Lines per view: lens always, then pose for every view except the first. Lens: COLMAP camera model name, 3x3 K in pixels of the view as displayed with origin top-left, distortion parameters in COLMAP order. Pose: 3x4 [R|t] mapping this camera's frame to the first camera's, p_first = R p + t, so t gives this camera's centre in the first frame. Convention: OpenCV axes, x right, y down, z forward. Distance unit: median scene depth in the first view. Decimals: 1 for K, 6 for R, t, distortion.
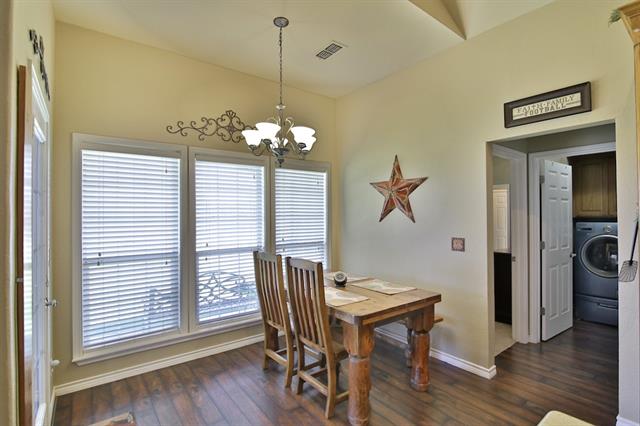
lens RADIAL K [[313.1, 0, 317.3], [0, 313.1, 213.3], [0, 0, 1]] dist [-0.018122, -0.001424]
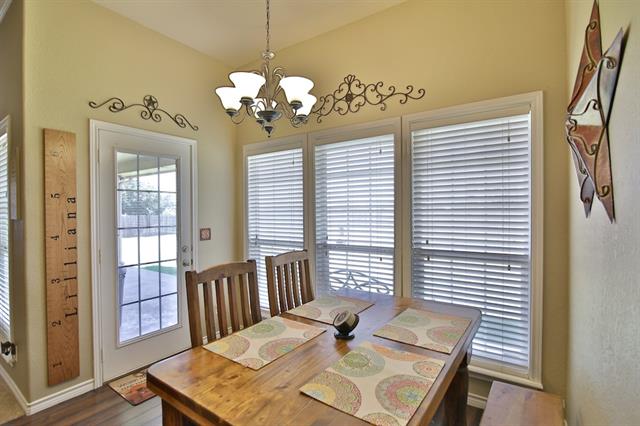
lens RADIAL K [[313.1, 0, 320.2], [0, 313.1, 211.1], [0, 0, 1]] dist [-0.018122, -0.001424]
pose [[0.304098, 0.003910, -0.952633, 0.479900], [0.011445, 0.999904, 0.007757, 0.016049], [0.952572, -0.013261, 0.304024, 0.691280]]
